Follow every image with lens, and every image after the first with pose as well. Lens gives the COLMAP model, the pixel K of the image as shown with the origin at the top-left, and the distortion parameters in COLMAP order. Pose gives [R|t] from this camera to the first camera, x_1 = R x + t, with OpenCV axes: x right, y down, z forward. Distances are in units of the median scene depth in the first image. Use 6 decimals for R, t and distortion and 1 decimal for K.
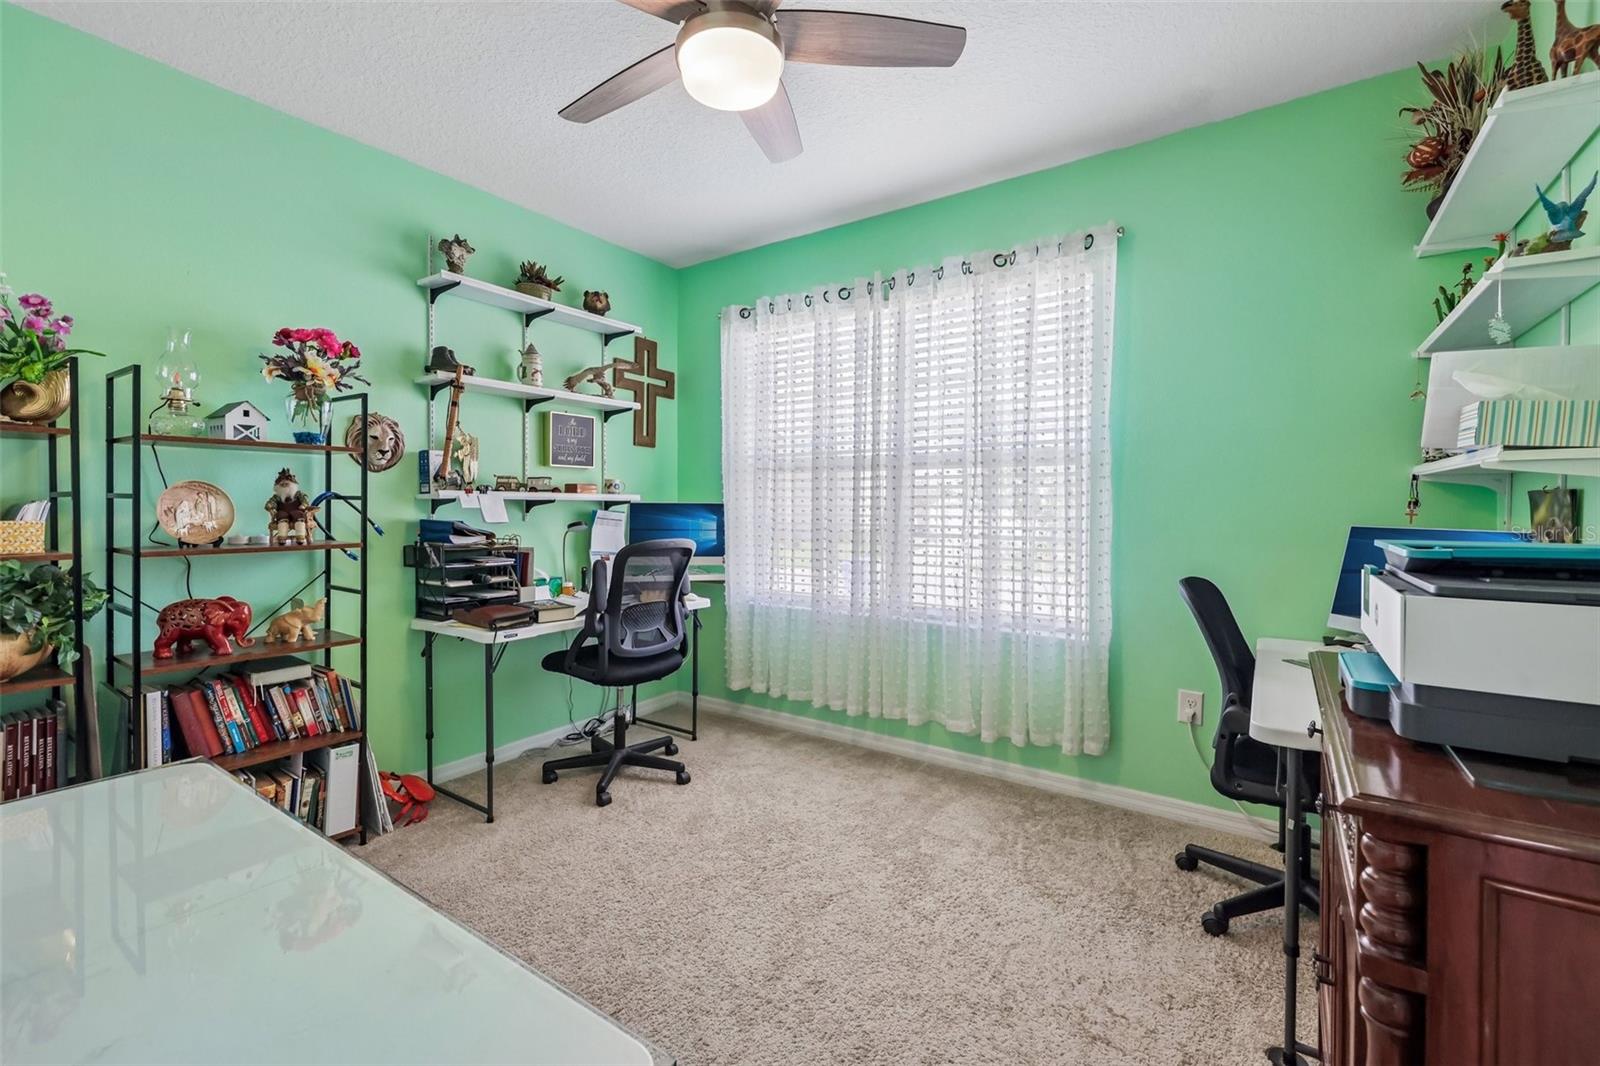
lens RADIAL K [[684.7, 0, 806.0], [0, 684.7, 518.9], [0, 0, 1]] dist [0.002989, -0.001086]
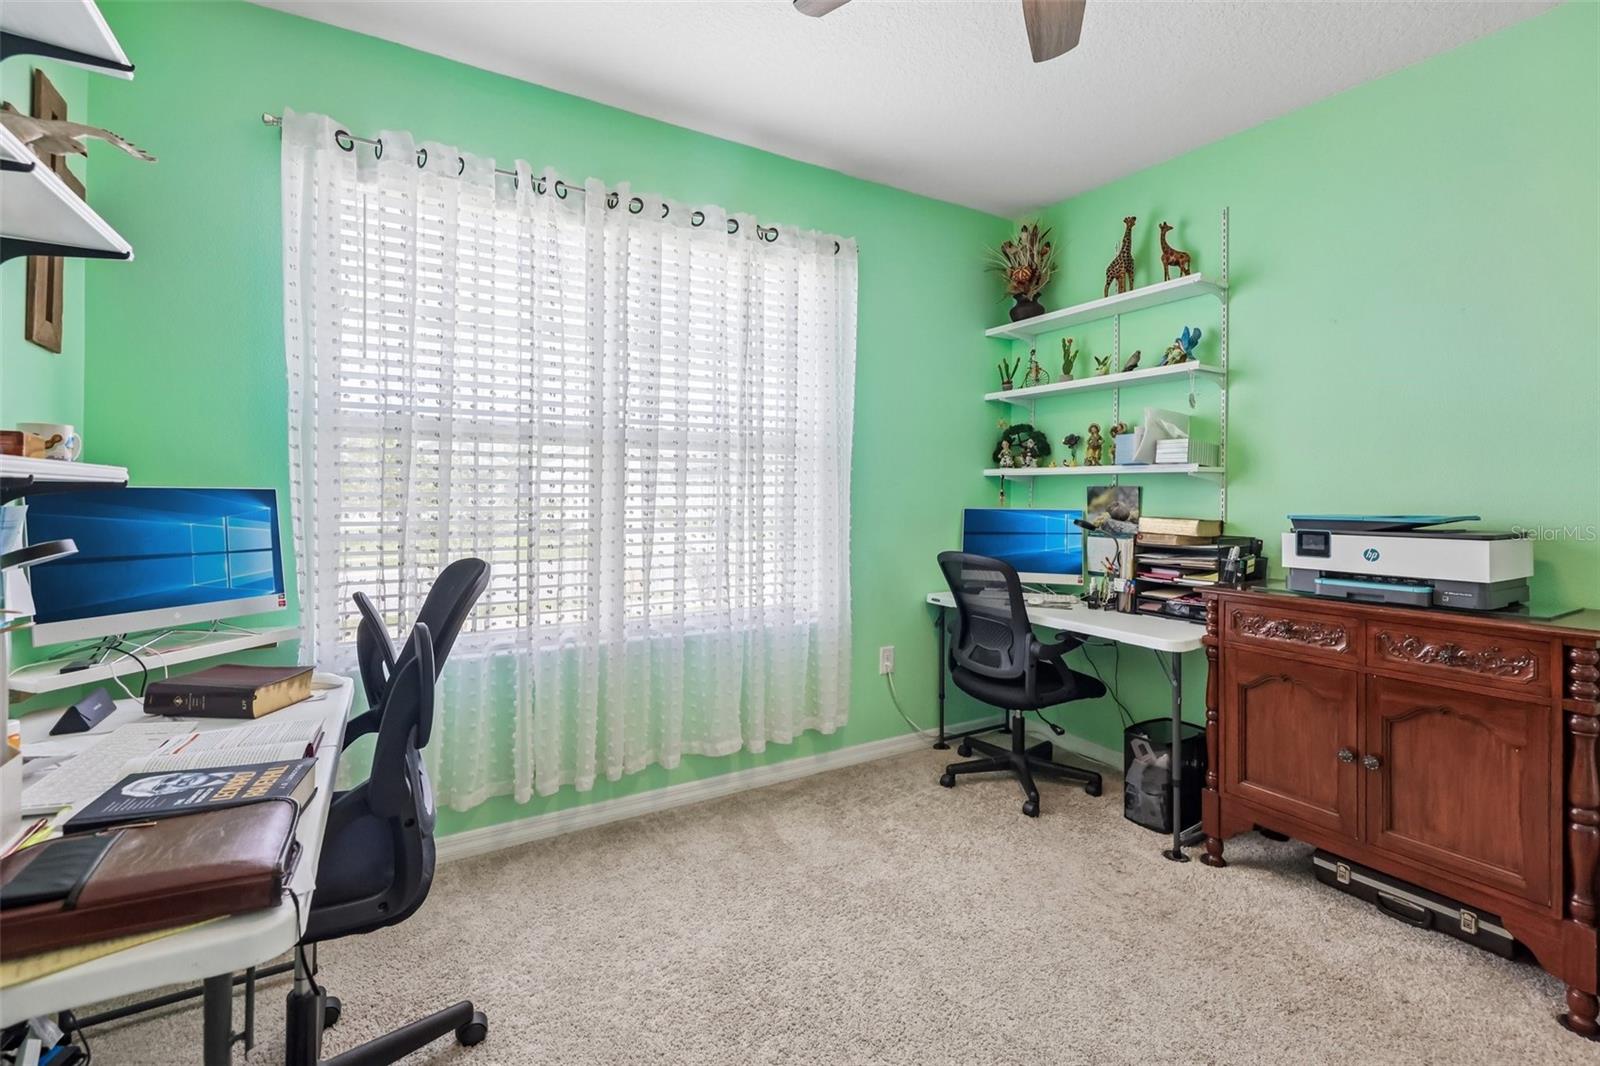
lens RADIAL K [[684.7, 0, 790.0], [0, 684.7, 492.2], [0, 0, 1]] dist [0.002989, -0.001086]
pose [[0.428713, -0.000892, 0.903440, -0.516567], [0.006655, 0.999976, -0.002170, -0.019682], [-0.903416, 0.006943, 0.428708, 0.535681]]
